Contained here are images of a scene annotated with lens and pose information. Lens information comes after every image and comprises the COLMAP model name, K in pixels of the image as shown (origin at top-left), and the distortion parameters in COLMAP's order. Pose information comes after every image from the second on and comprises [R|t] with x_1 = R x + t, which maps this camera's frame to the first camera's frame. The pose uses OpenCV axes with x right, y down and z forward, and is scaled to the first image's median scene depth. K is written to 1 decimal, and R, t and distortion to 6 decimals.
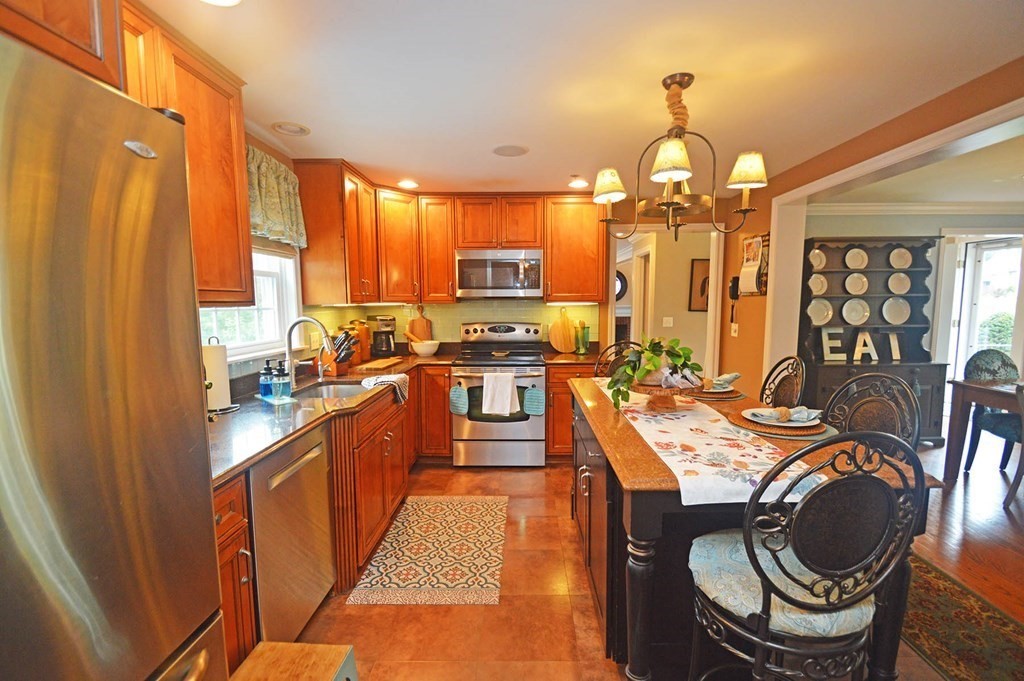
lens RADIAL K [[472.3, 0, 517.5], [0, 472.3, 344.1], [0, 0, 1]] dist [0.001937, -0.000238]
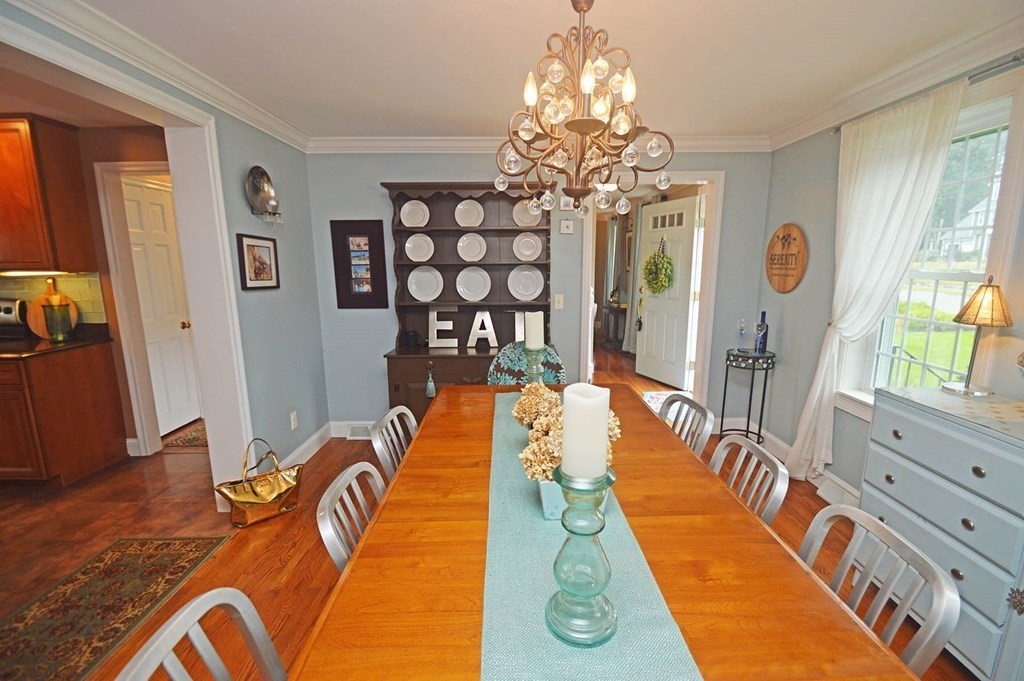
lens RADIAL K [[472.3, 0, 513.3], [0, 472.3, 343.5], [0, 0, 1]] dist [0.001937, -0.000238]
pose [[0.999784, 0.002518, 0.020628, 0.771639], [-0.004220, 0.996550, 0.082883, -0.036403], [-0.020348, -0.082952, 0.996346, 0.225916]]
